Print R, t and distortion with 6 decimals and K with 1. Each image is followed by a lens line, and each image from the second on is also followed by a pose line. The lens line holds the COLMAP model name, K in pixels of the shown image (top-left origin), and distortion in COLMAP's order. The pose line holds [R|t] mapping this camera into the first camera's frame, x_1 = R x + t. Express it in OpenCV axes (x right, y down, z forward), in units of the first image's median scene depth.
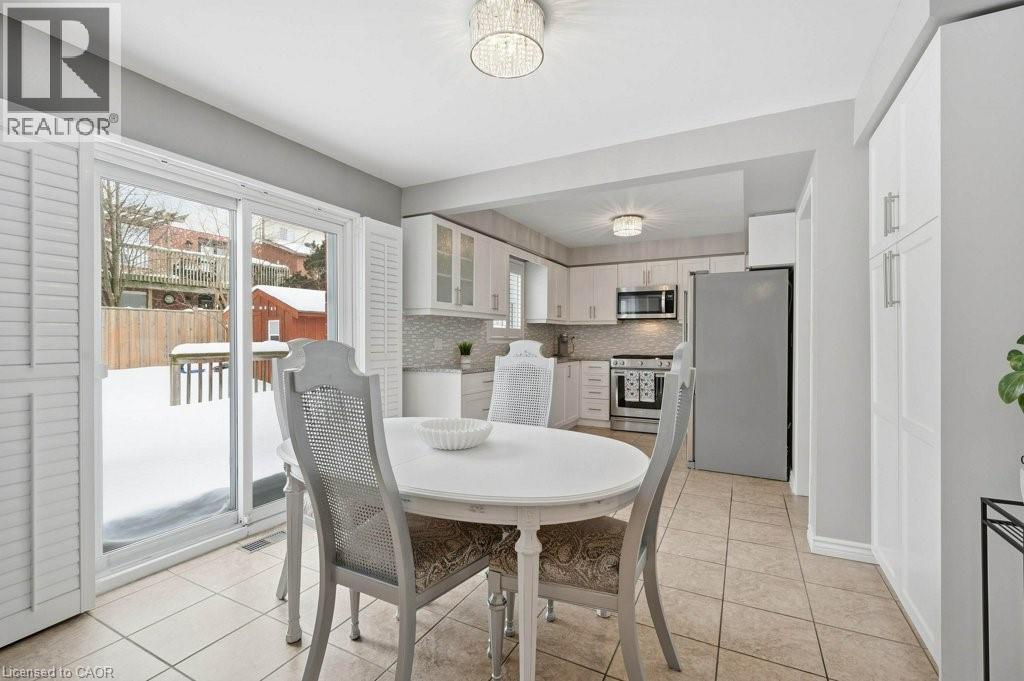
lens RADIAL K [[448.0, 0, 512.0], [0, 448.0, 340.5], [0, 0, 1]] dist [-0.002236, -0.000401]
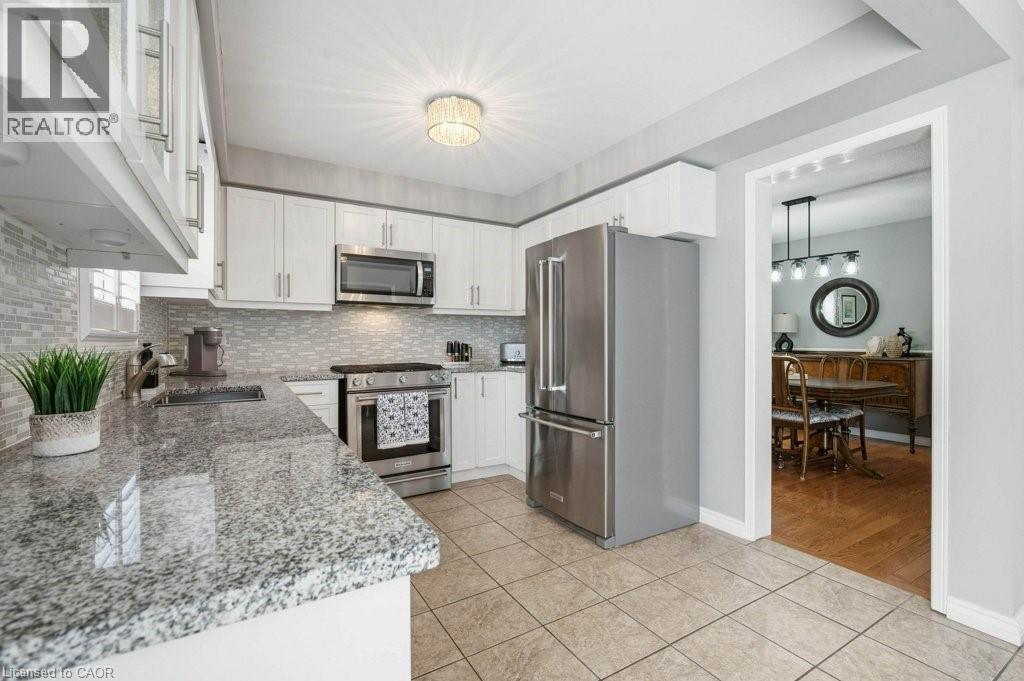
lens RADIAL K [[458.9, 0, 512.0], [0, 458.9, 340.5], [0, 0, 1]] dist [0.000288, -0.000024]
pose [[0.522702, -0.005833, 0.852495, -0.143004], [0.007399, 0.999970, 0.002306, 0.000164], [-0.852483, 0.005102, 0.522730, 0.562071]]
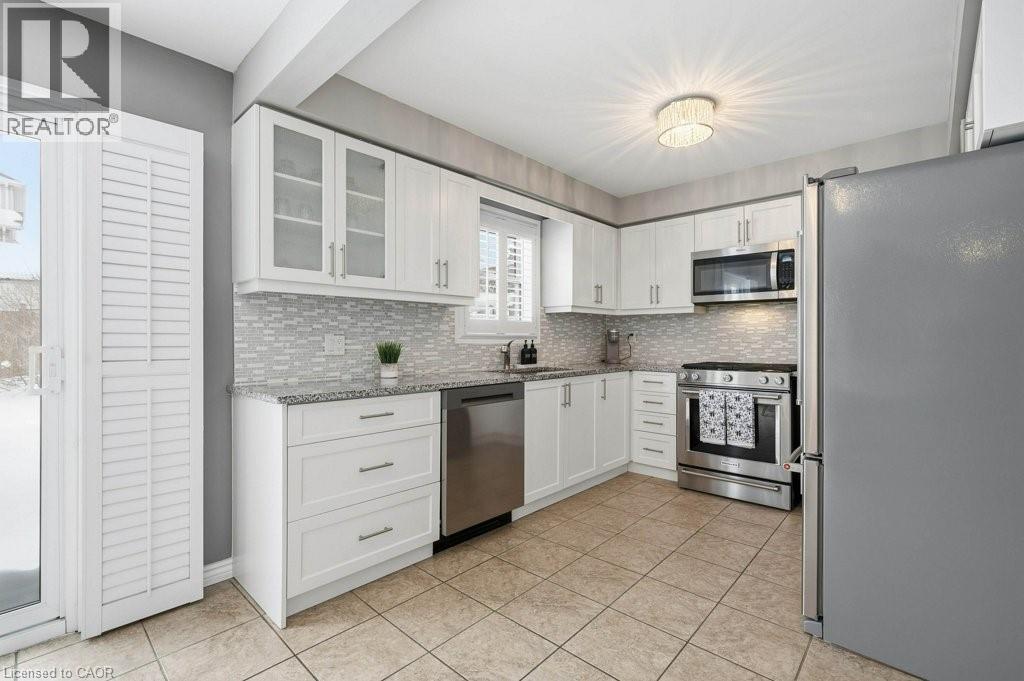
lens RADIAL K [[452.1, 0, 512.0], [0, 452.1, 340.5], [0, 0, 1]] dist [-0.002858, -0.000085]
pose [[0.964730, -0.001915, -0.263235, 0.169662], [0.001762, 0.999998, -0.000819, 0.002368], [0.263236, 0.000326, 0.964731, 0.363207]]
